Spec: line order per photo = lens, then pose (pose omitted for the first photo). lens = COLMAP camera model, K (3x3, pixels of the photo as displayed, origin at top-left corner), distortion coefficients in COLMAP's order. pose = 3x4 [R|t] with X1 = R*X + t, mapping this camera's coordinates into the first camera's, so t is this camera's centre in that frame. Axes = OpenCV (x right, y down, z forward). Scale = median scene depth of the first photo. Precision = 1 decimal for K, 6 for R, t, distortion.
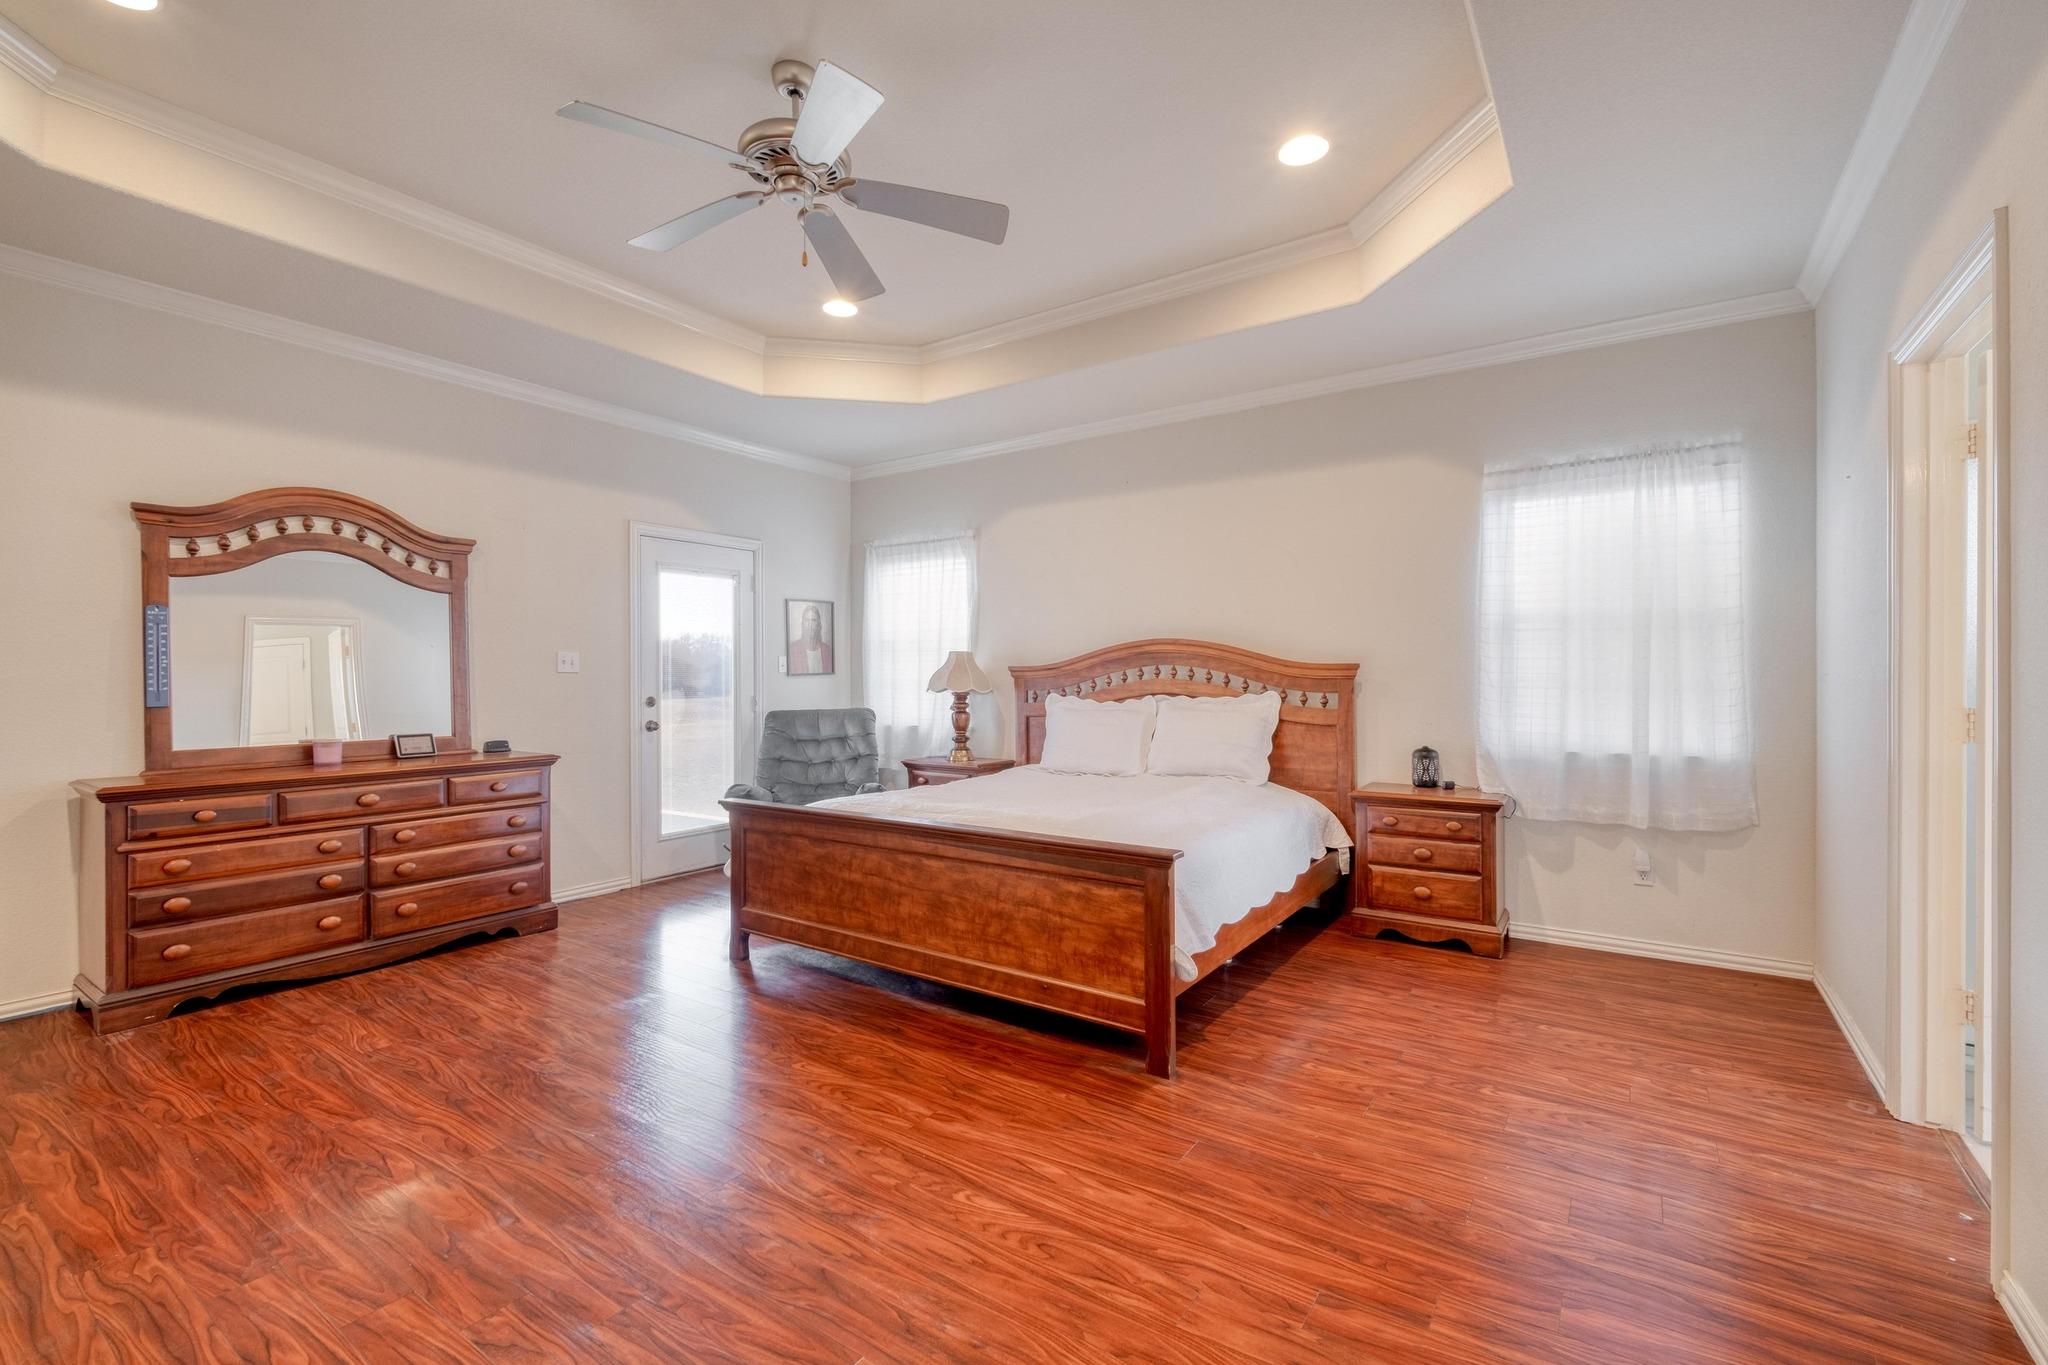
lens RADIAL K [[890.7, 0, 1041.3], [0, 890.7, 667.3], [0, 0, 1]] dist [0.003877, -0.004557]
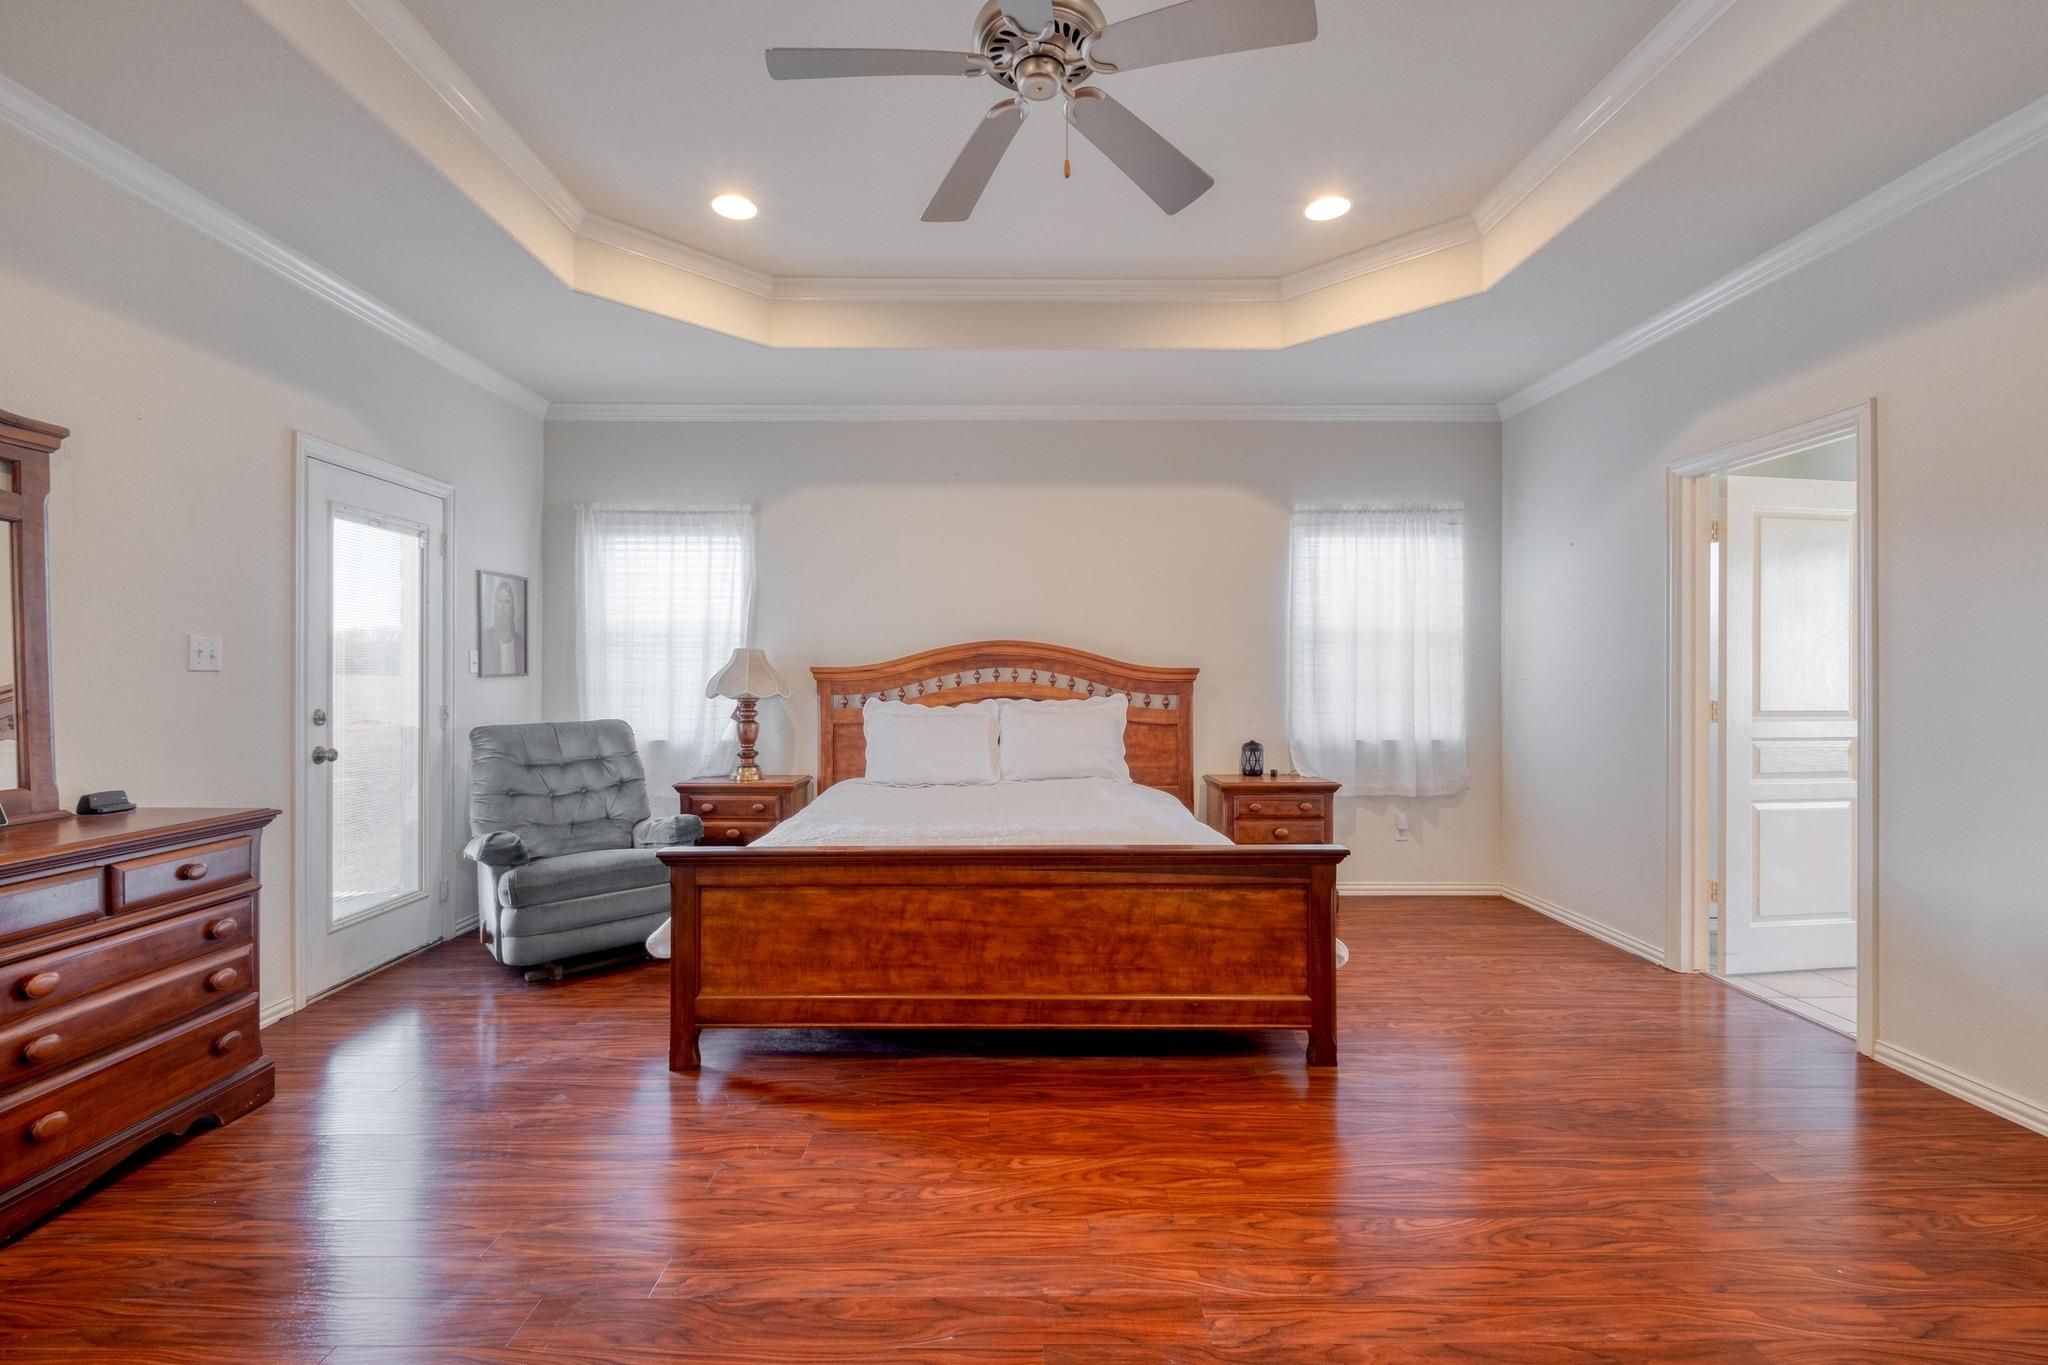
lens RADIAL K [[890.7, 0, 1041.3], [0, 890.7, 667.3], [0, 0, 1]] dist [0.003877, -0.004557]
pose [[0.820040, 0.010067, 0.572218, -0.482151], [-0.008028, 0.999949, -0.006088, 0.003249], [-0.572250, 0.000399, 0.820079, 0.222284]]
